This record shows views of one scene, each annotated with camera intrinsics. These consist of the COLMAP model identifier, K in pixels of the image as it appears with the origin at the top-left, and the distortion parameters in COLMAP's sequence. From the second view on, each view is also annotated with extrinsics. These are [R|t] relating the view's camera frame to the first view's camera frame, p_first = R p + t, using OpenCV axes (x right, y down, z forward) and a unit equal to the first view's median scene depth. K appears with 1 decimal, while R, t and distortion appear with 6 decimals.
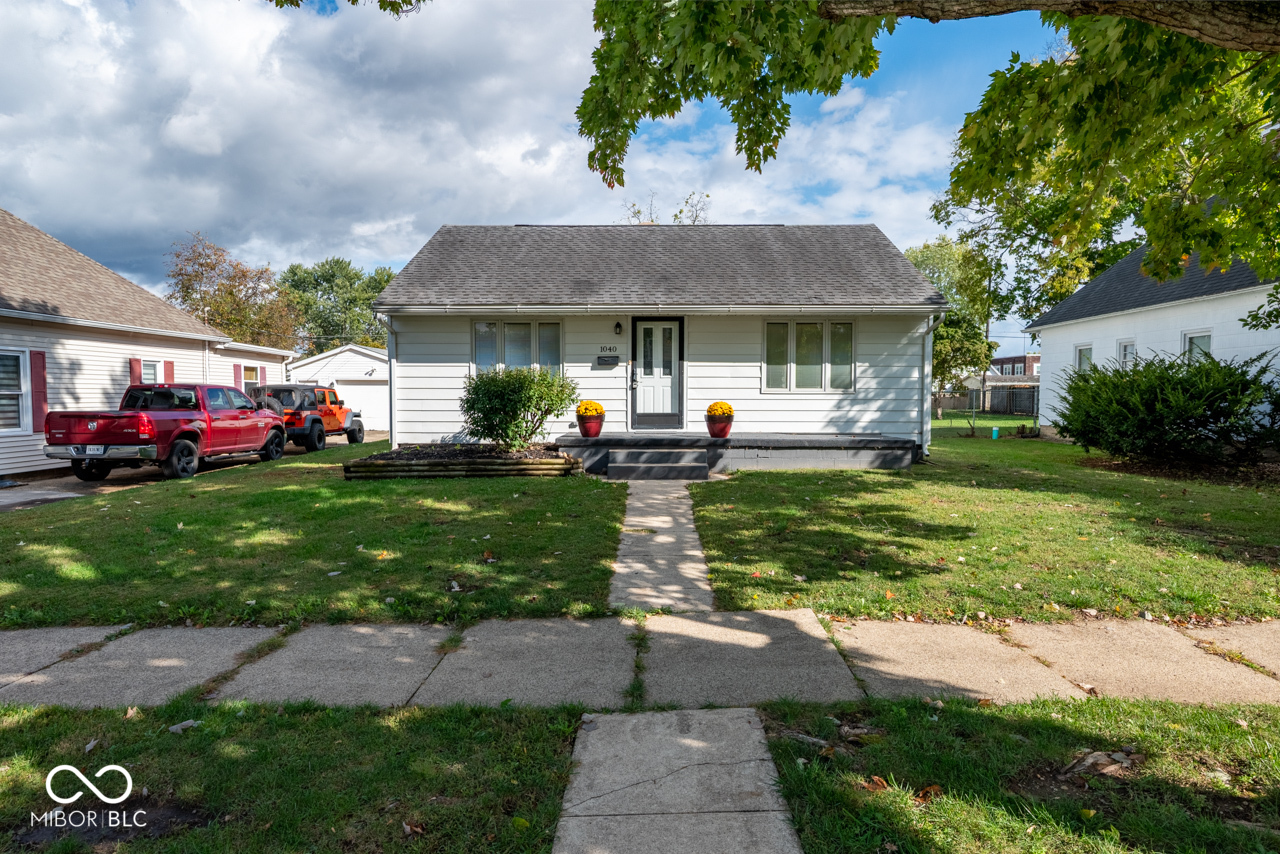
lens RADIAL K [[718.4, 0, 640.0], [0, 718.4, 427.0], [0, 0, 1]] dist [0.001873, 0.000953]
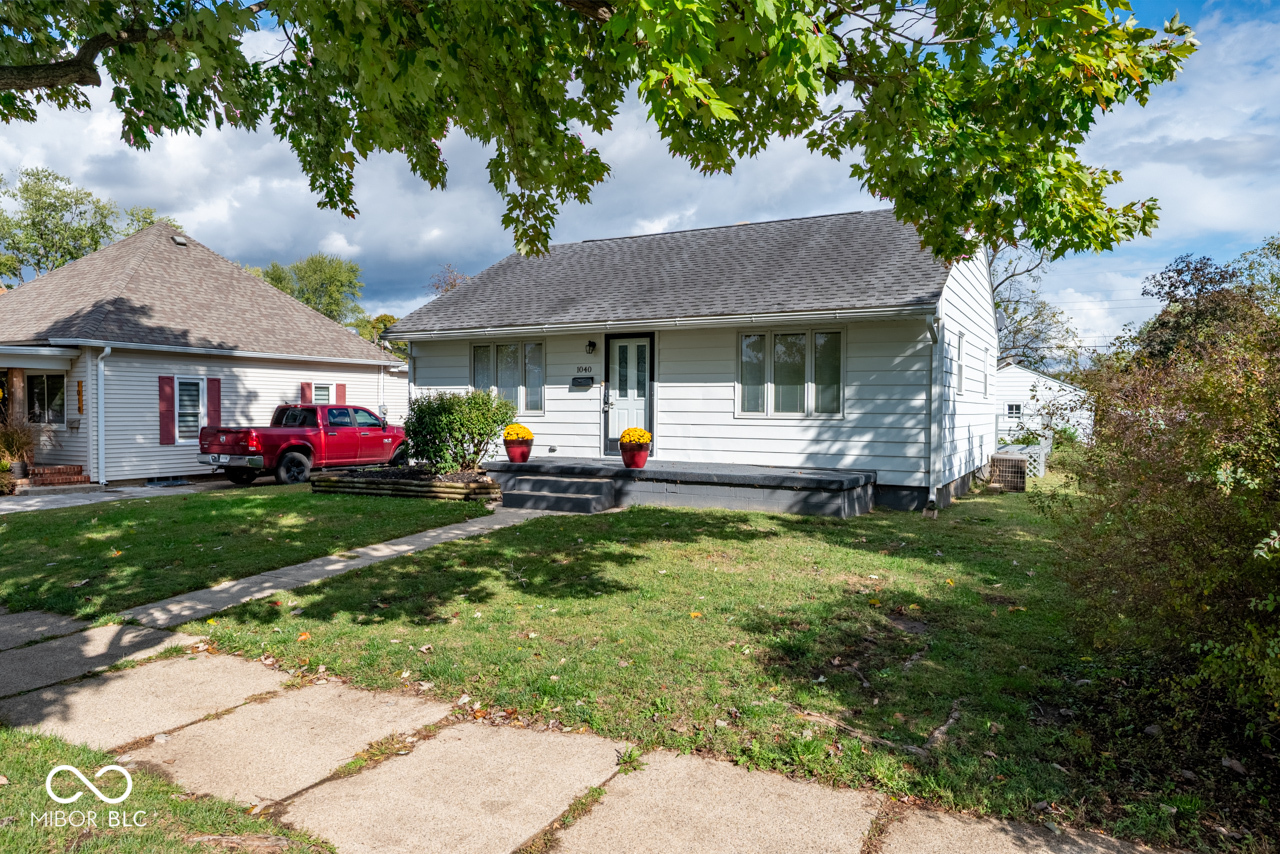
lens RADIAL K [[800.8, 0, 640.0], [0, 800.8, 427.0], [0, 0, 1]] dist [-0.000090, -0.000217]
pose [[0.890074, 0.014931, -0.455571, 0.503437], [-0.026280, 0.999482, -0.018588, -0.015612], [0.455058, 0.028517, 0.890005, 0.101040]]
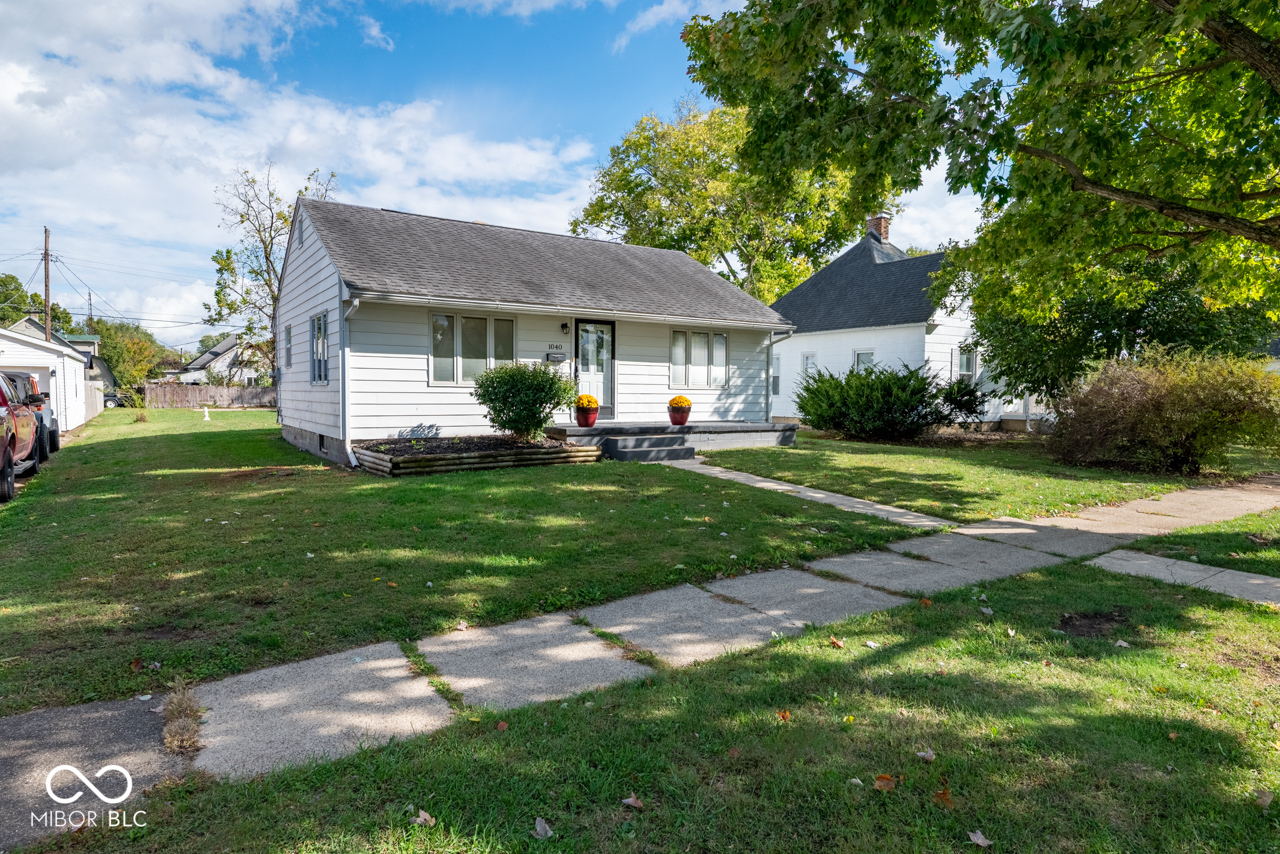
lens RADIAL K [[718.4, 0, 640.0], [0, 718.4, 427.0], [0, 0, 1]] dist [0.001873, 0.000953]
pose [[0.823750, -0.022197, 0.566518, -0.562101], [0.016548, 0.999749, 0.015109, -0.001196], [-0.566711, -0.003071, 0.823911, 0.027508]]
